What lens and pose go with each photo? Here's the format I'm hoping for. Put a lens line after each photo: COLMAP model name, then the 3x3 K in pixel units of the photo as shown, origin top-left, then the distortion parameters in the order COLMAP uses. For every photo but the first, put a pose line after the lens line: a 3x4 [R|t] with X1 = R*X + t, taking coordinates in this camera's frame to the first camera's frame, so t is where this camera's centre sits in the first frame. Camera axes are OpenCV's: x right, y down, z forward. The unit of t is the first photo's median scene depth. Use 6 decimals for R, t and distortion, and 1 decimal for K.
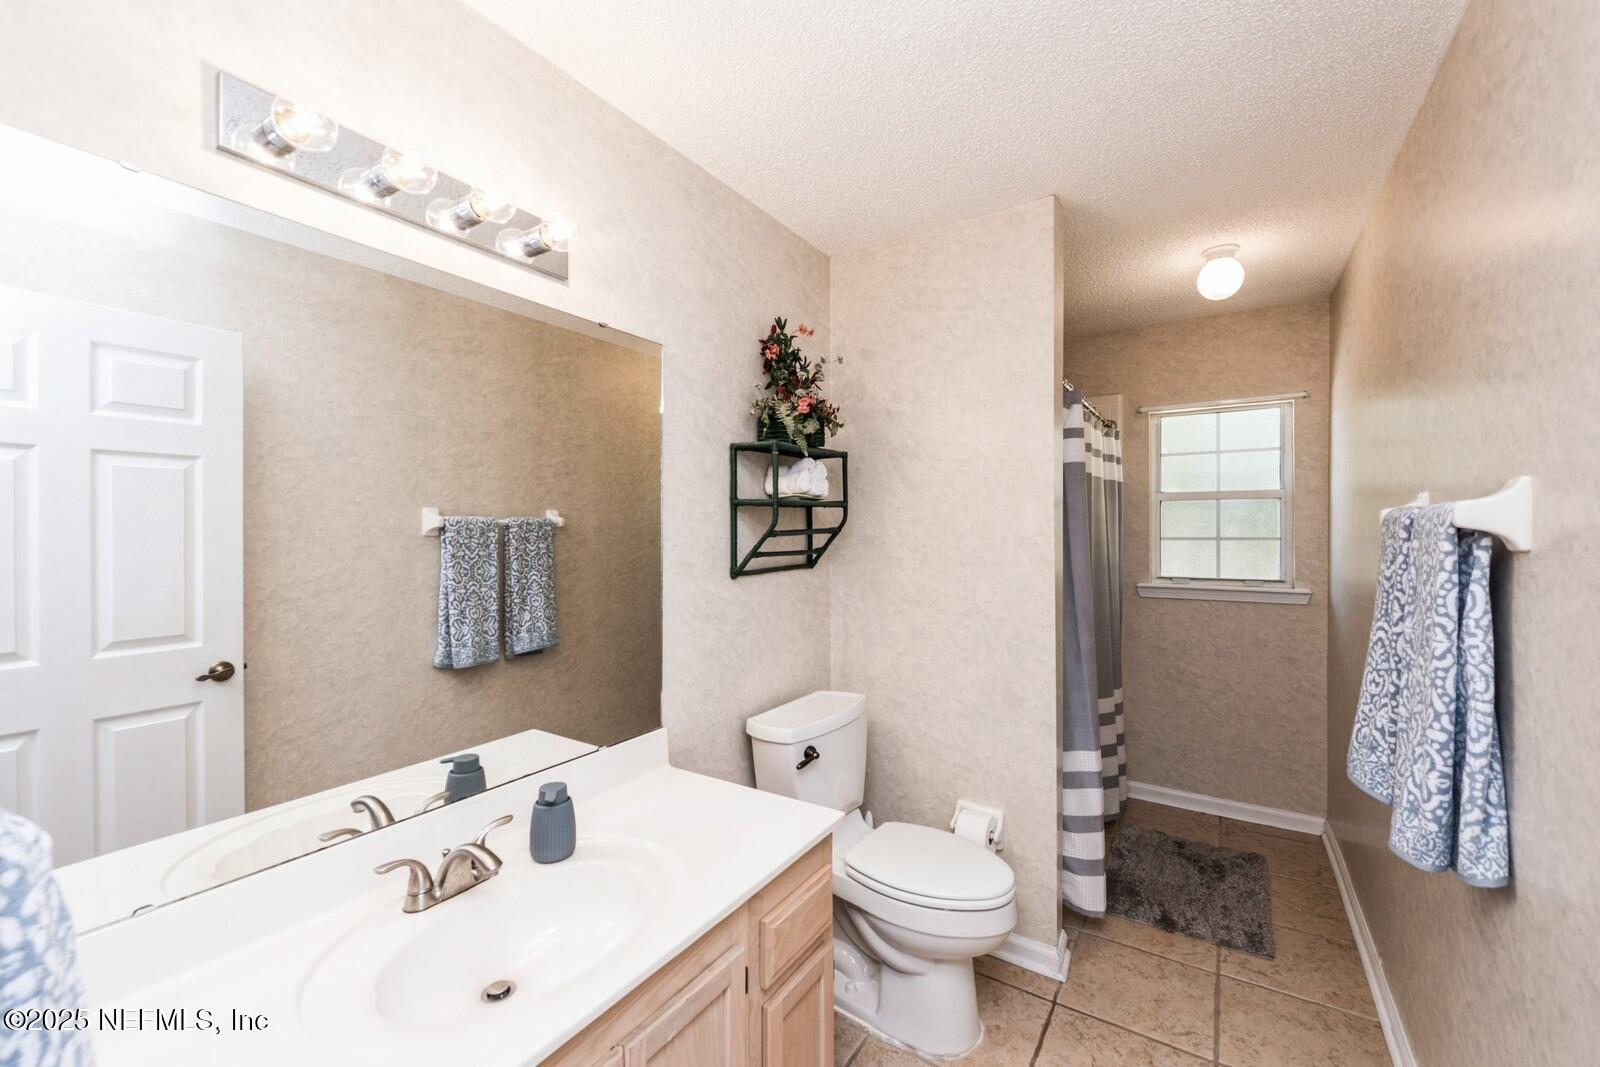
lens RADIAL K [[645.2, 0, 800.3], [0, 645.2, 527.9], [0, 0, 1]] dist [-0.004554, -0.000439]
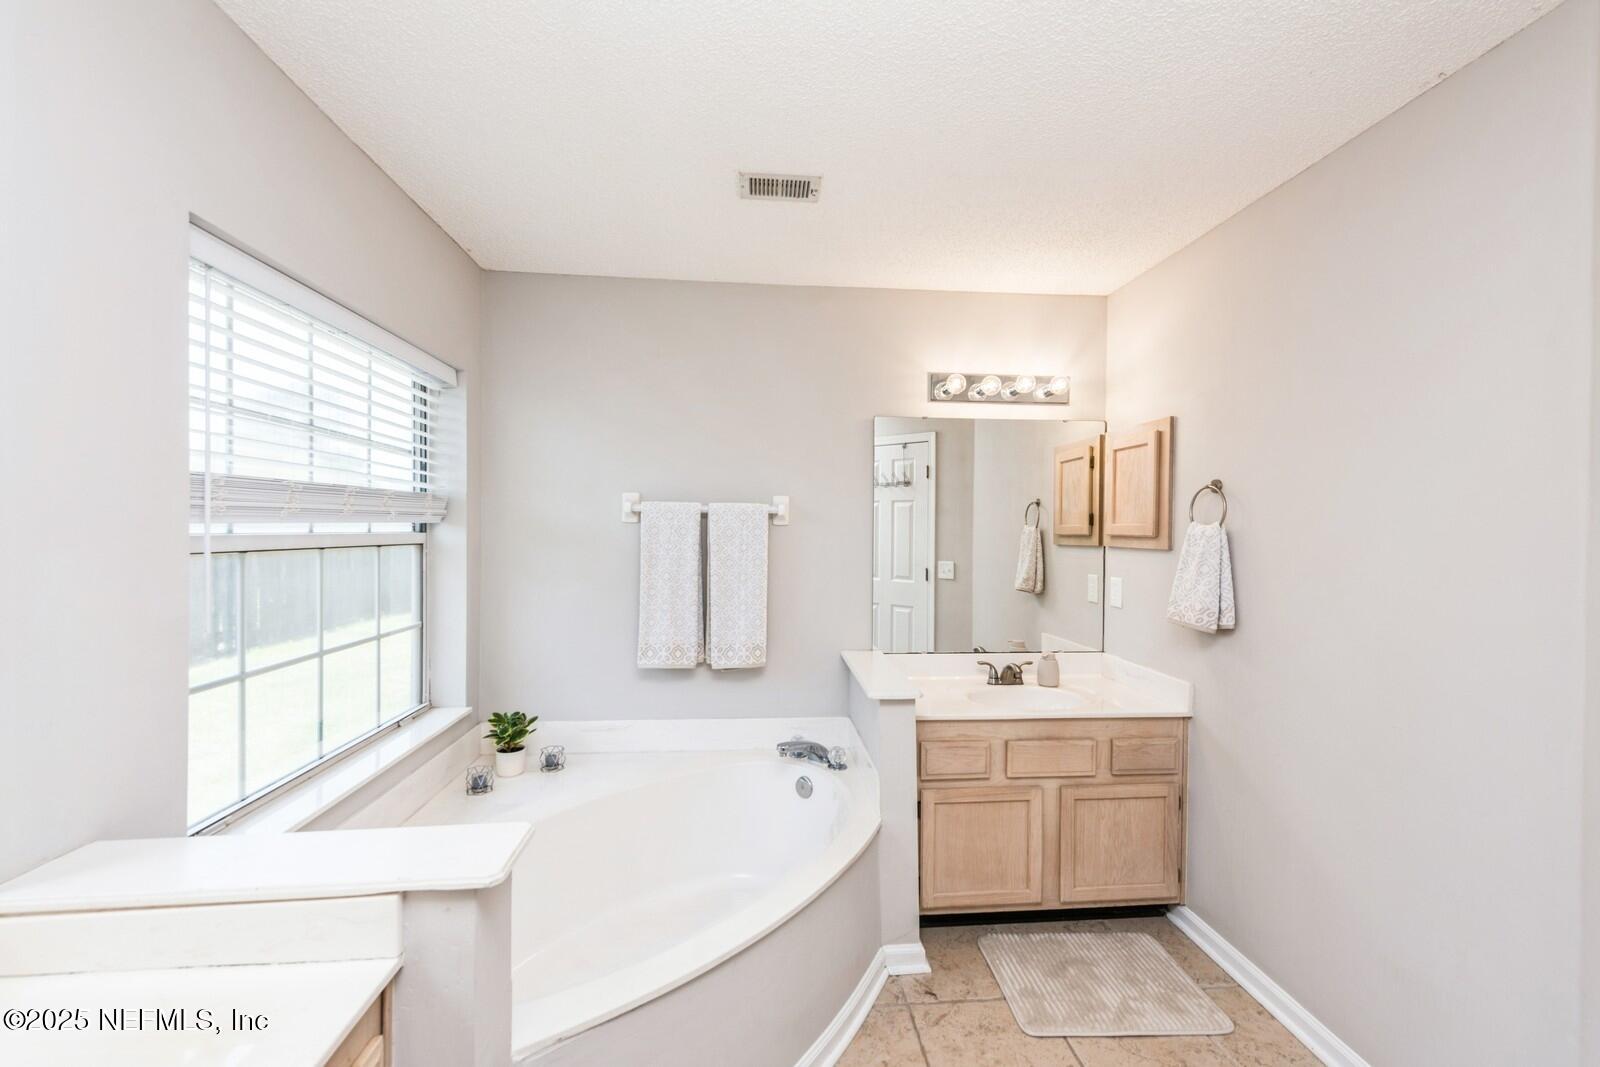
lens RADIAL K [[645.2, 0, 802.1], [0, 645.2, 533.2], [0, 0, 1]] dist [-0.004554, -0.000439]
pose [[0.606381, 0.004710, -0.795161, 0.863526], [-0.006330, 0.999979, 0.001096, 0.012710], [0.795149, 0.004369, 0.606398, -1.009783]]
